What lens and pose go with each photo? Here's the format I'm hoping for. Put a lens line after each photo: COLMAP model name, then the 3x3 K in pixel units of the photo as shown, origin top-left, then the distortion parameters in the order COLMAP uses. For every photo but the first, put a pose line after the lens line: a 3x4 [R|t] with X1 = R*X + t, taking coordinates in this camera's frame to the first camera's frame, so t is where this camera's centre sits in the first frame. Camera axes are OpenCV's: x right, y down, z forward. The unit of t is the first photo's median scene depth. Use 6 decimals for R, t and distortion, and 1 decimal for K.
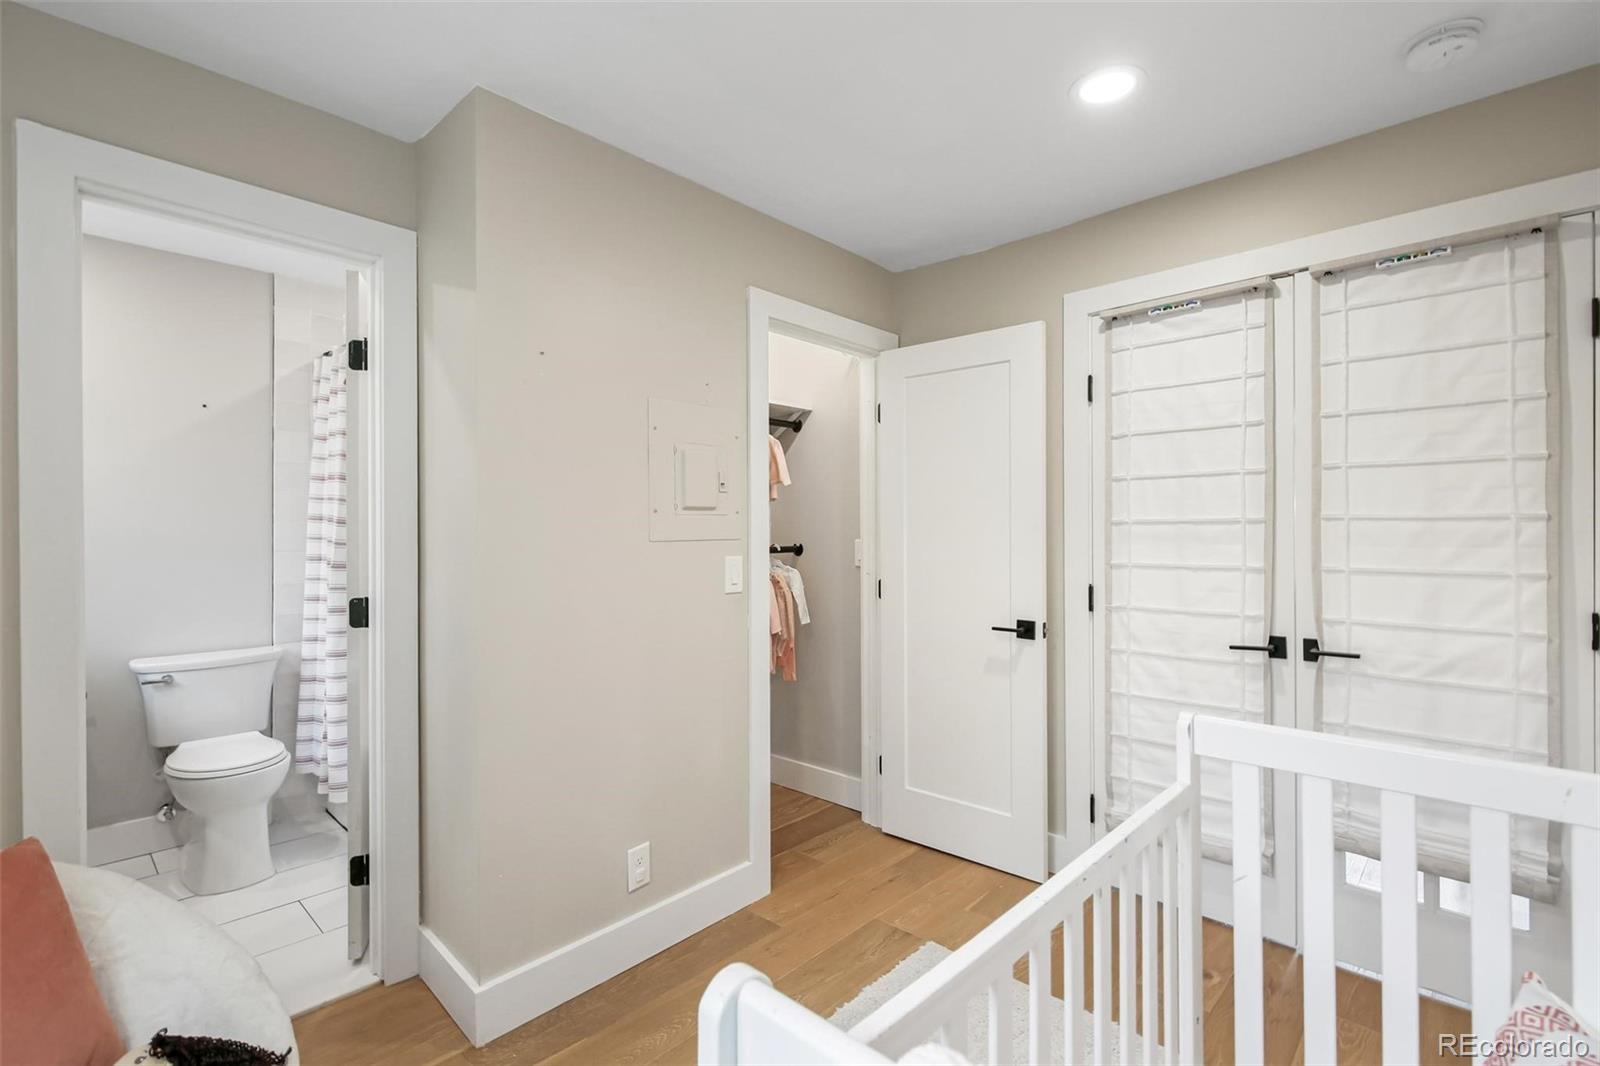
lens RADIAL K [[727.0, 0, 797.7], [0, 727.0, 524.2], [0, 0, 1]] dist [0.002072, -0.000230]
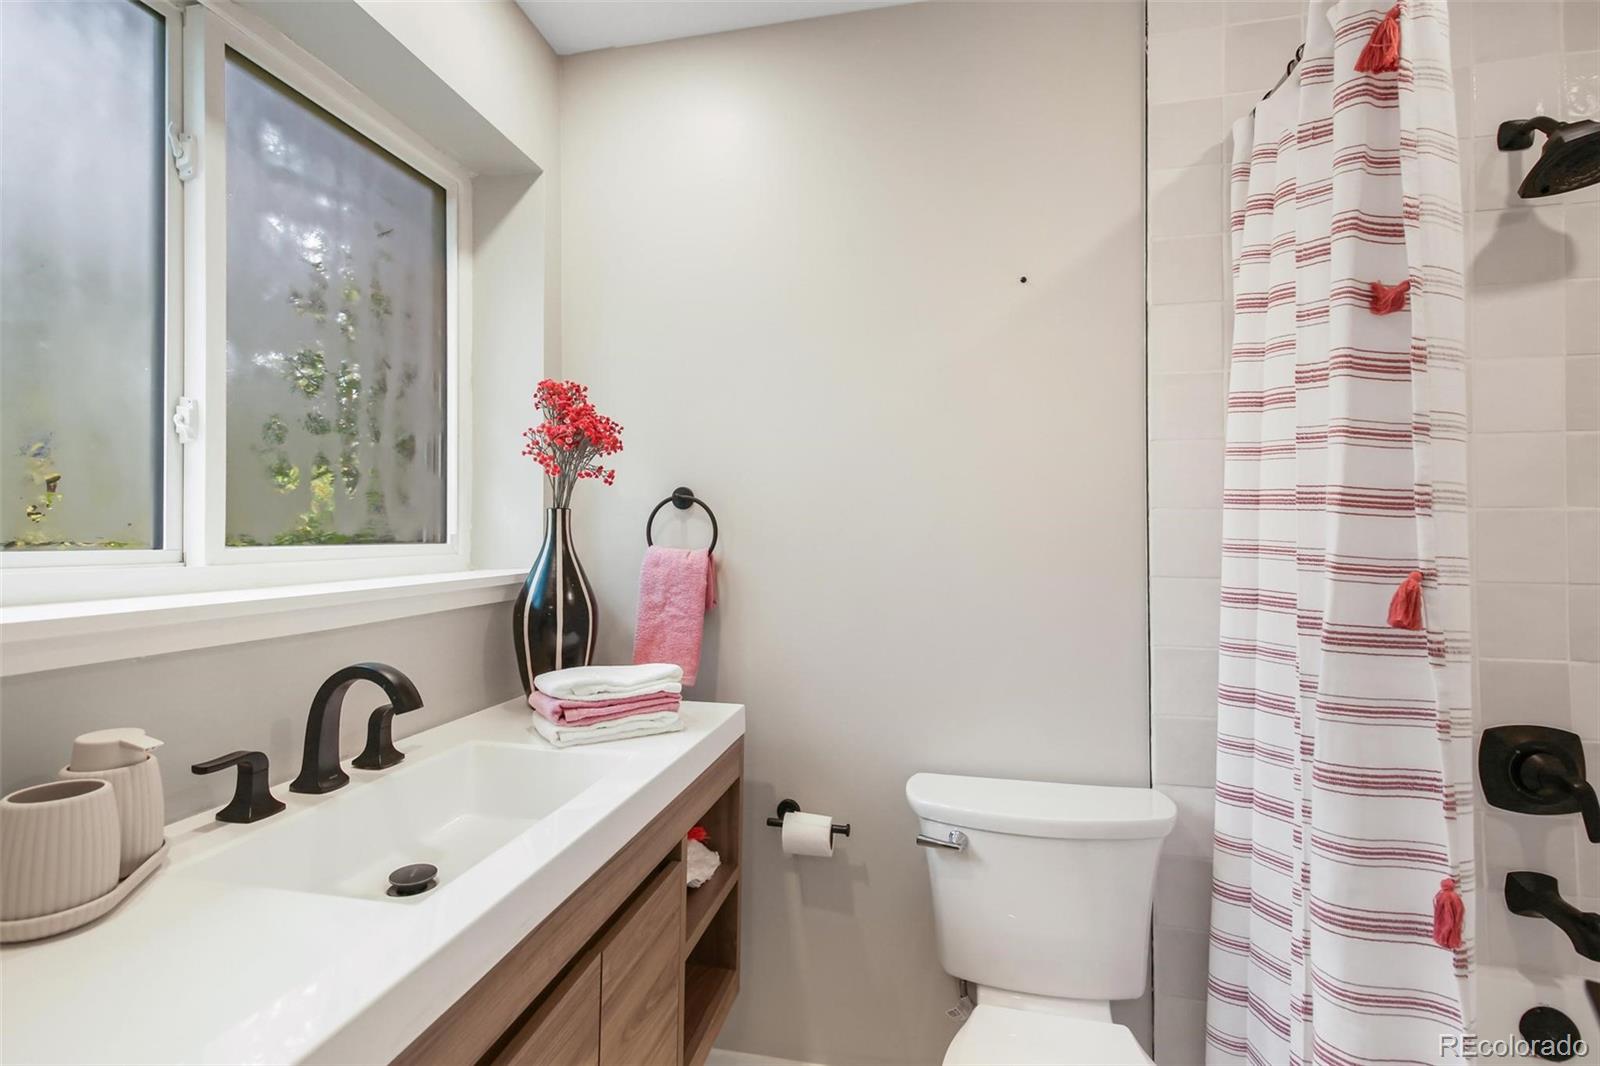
lens RADIAL K [[727.0, 0, 797.7], [0, 727.0, 524.2], [0, 0, 1]] dist [0.002072, -0.000230]
pose [[0.512869, -0.004528, -0.858455, -0.447102], [0.007477, 0.999972, -0.000807, 0.004669], [0.858435, -0.006005, 0.512888, 0.583436]]
